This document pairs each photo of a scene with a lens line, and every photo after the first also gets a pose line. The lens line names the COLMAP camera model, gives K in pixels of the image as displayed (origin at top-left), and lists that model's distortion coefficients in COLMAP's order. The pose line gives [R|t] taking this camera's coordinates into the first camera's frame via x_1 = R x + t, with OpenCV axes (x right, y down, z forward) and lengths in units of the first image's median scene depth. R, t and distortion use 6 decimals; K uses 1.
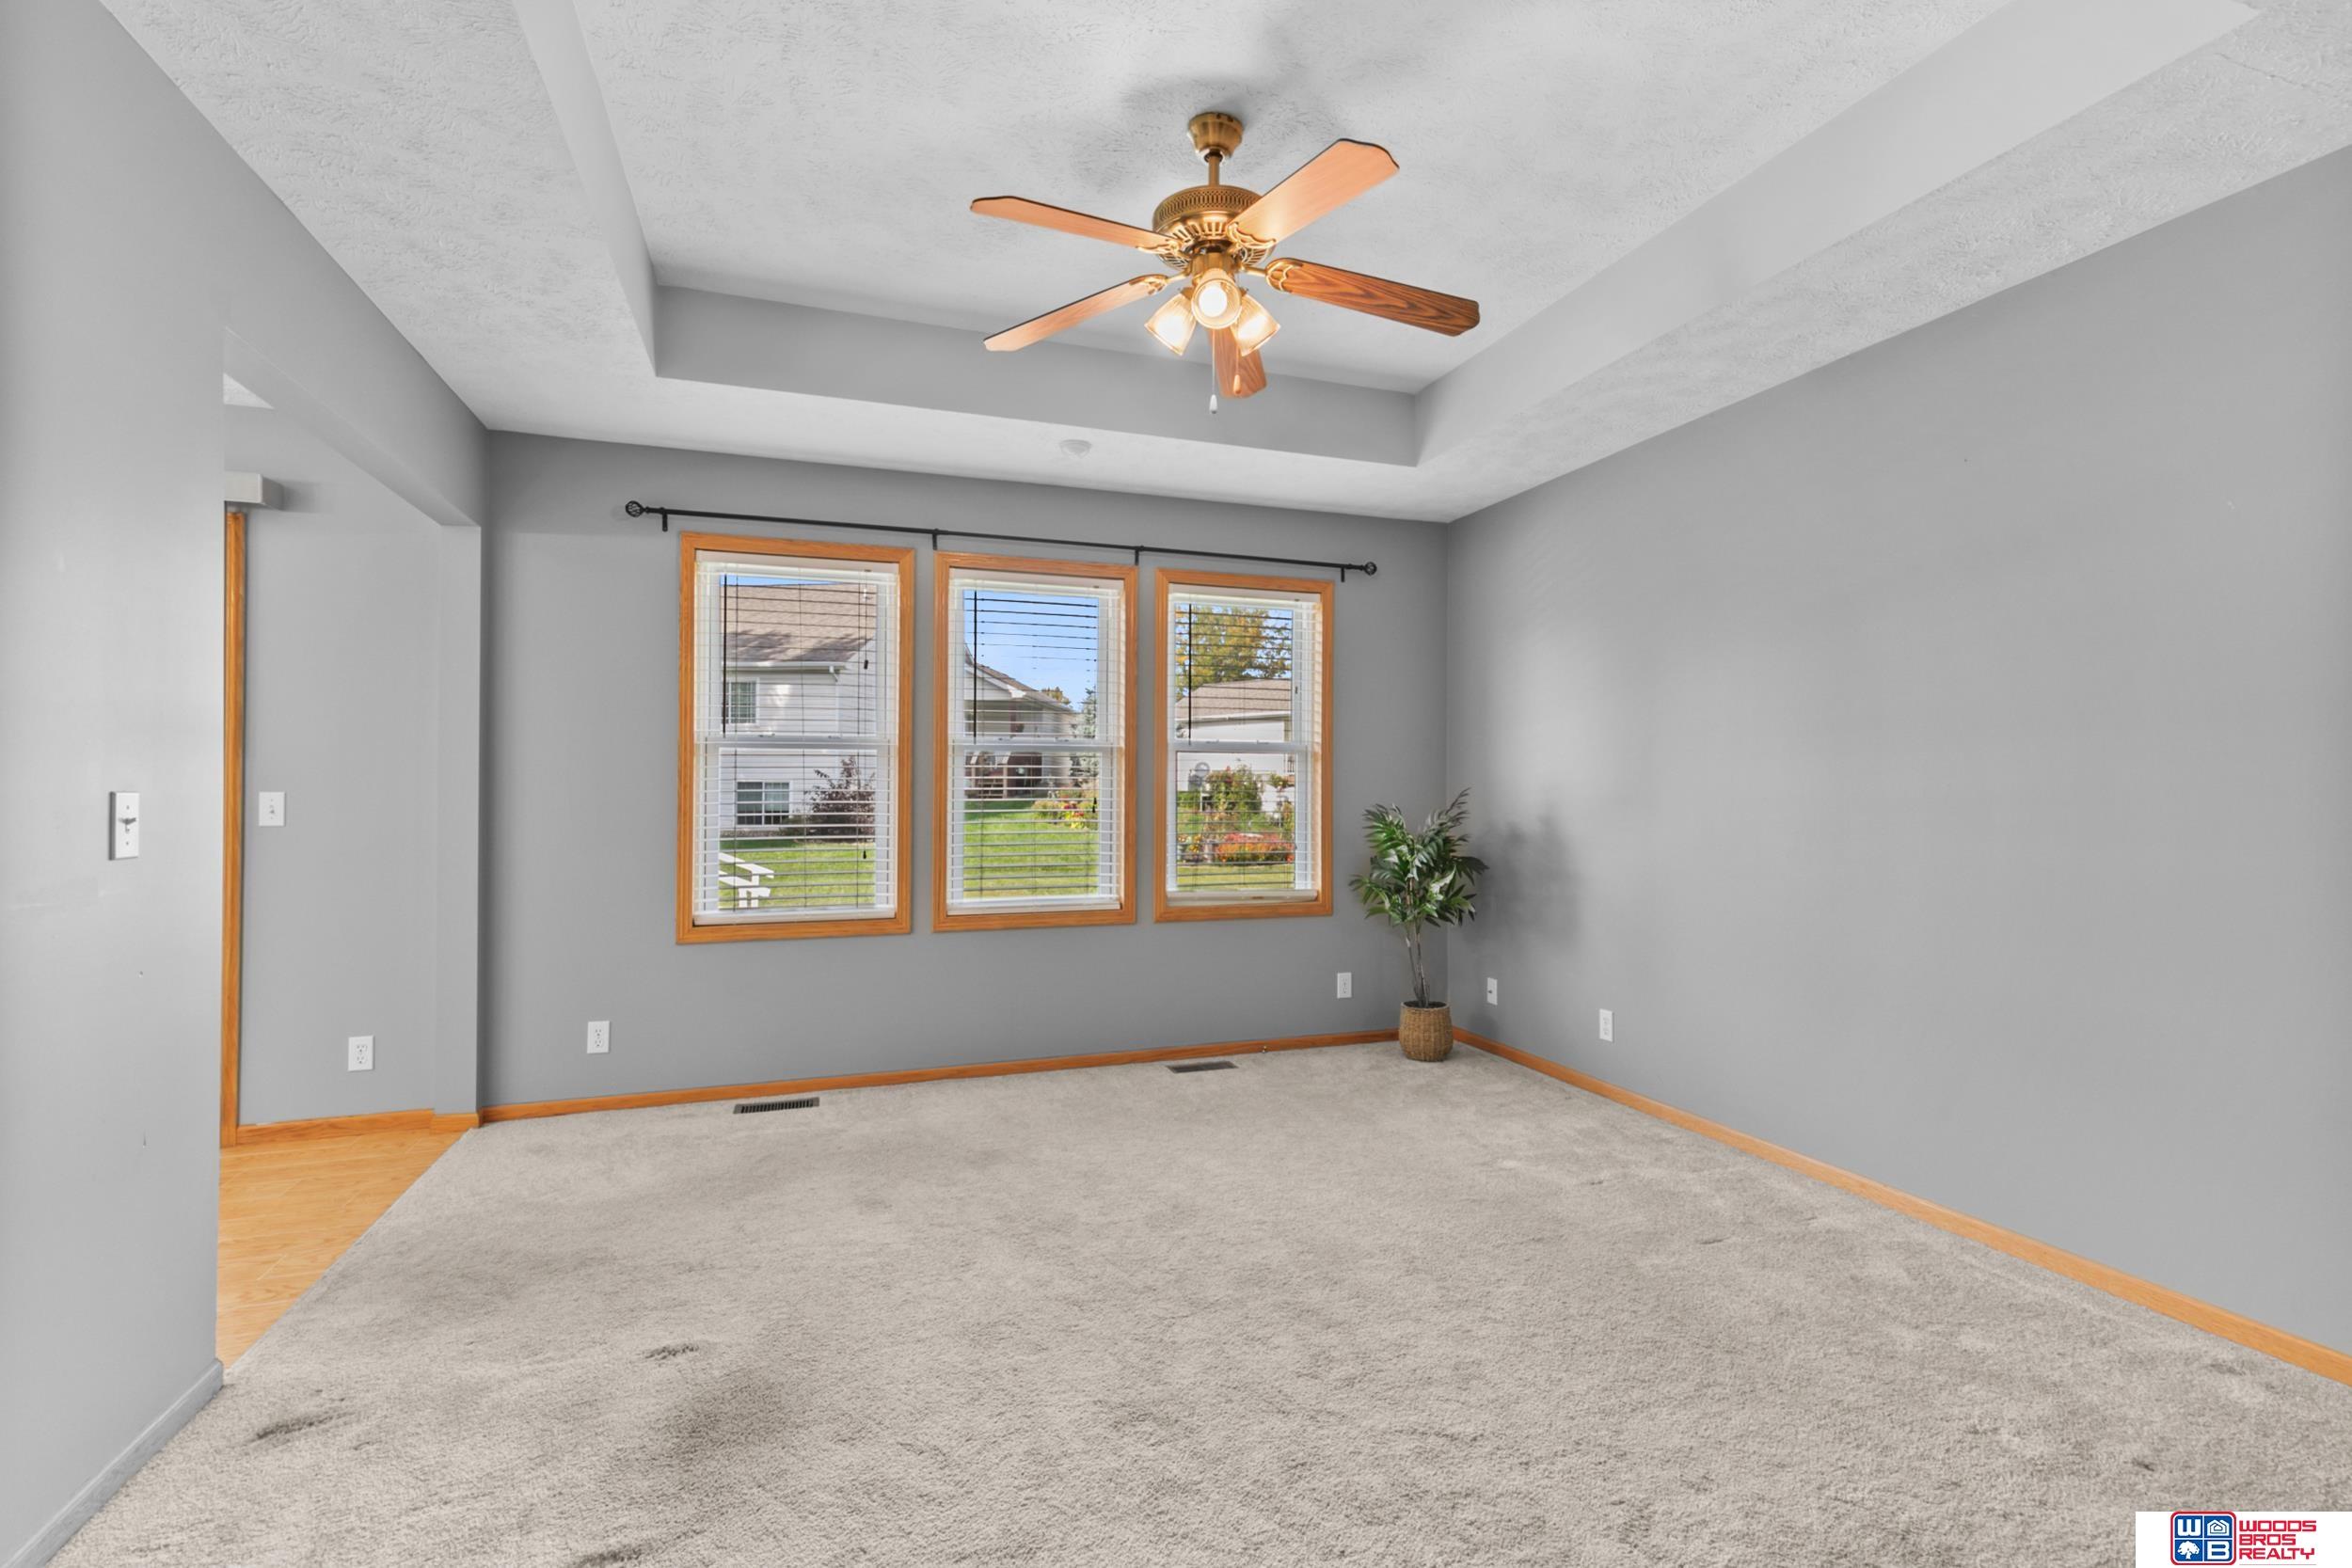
lens RADIAL K [[1068.7, 0, 1209.2], [0, 1068.7, 780.2], [0, 0, 1]] dist [0.015149, -0.000981]
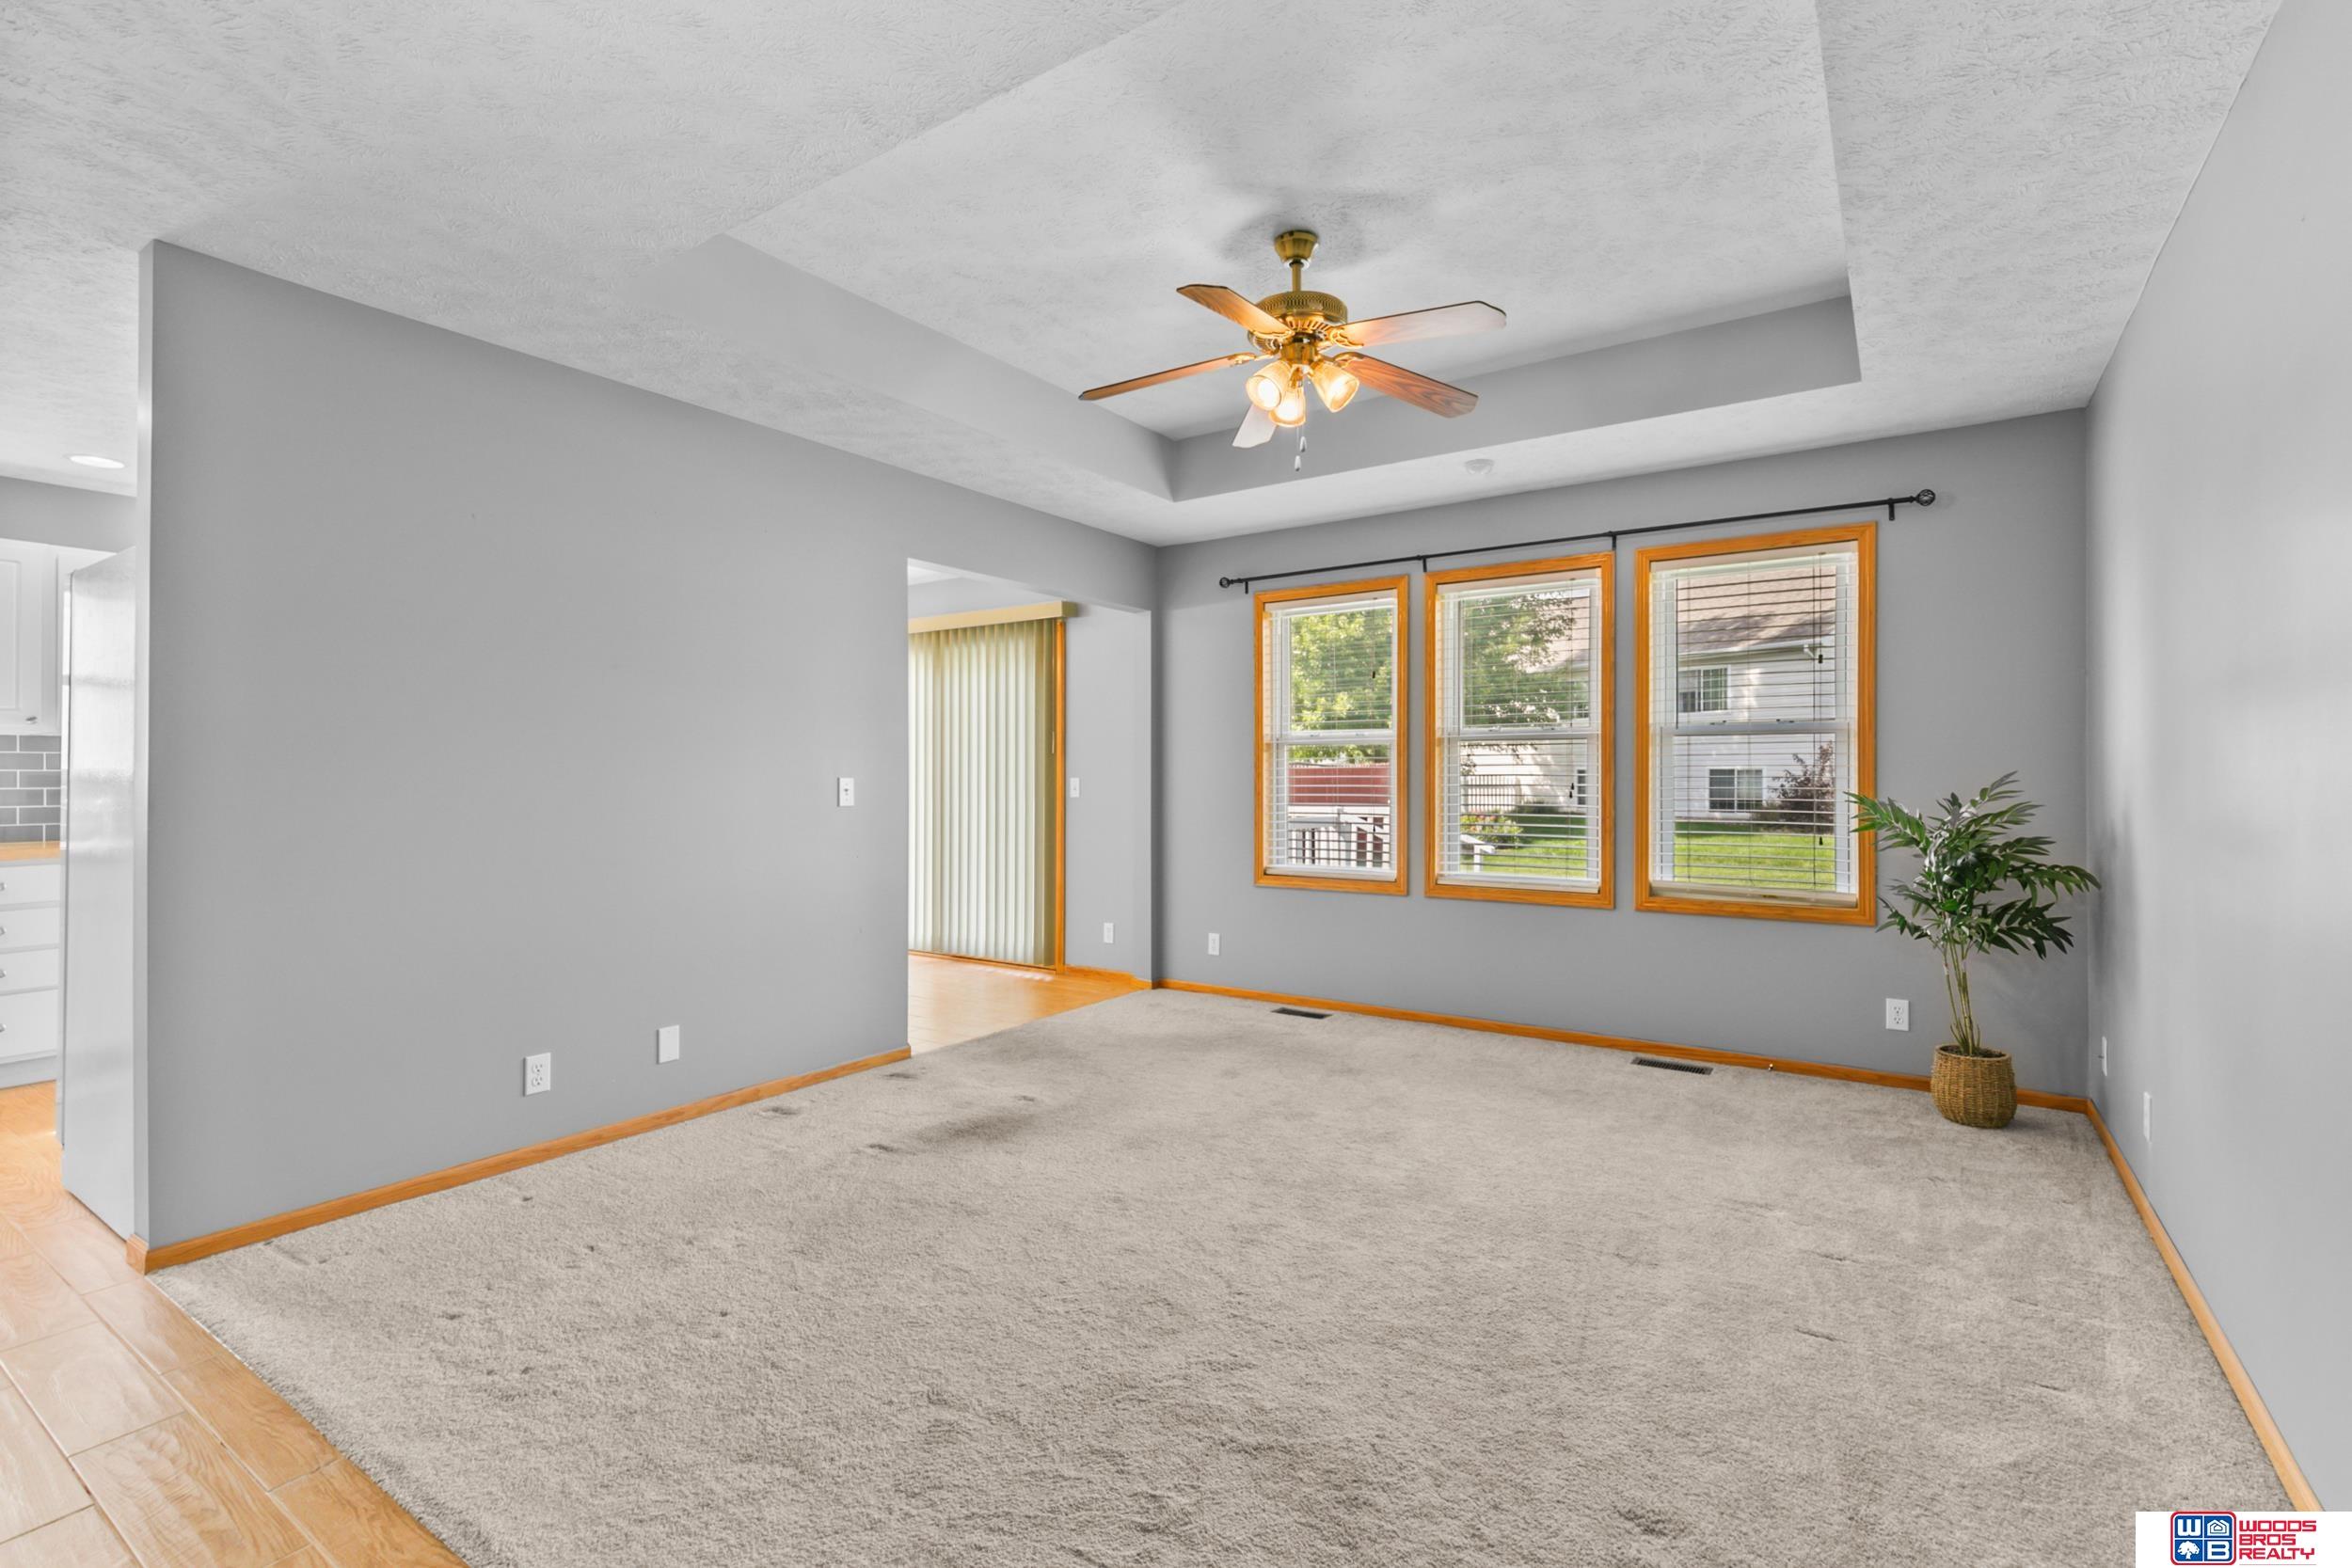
lens RADIAL K [[1068.7, 0, 1206.4], [0, 1068.7, 772.9], [0, 0, 1]] dist [0.015149, -0.000981]
pose [[0.602970, -0.004378, -0.797752, 0.543343], [0.009008, 0.999959, 0.001321, 0.002158], [0.797713, -0.007983, 0.602984, 0.098880]]
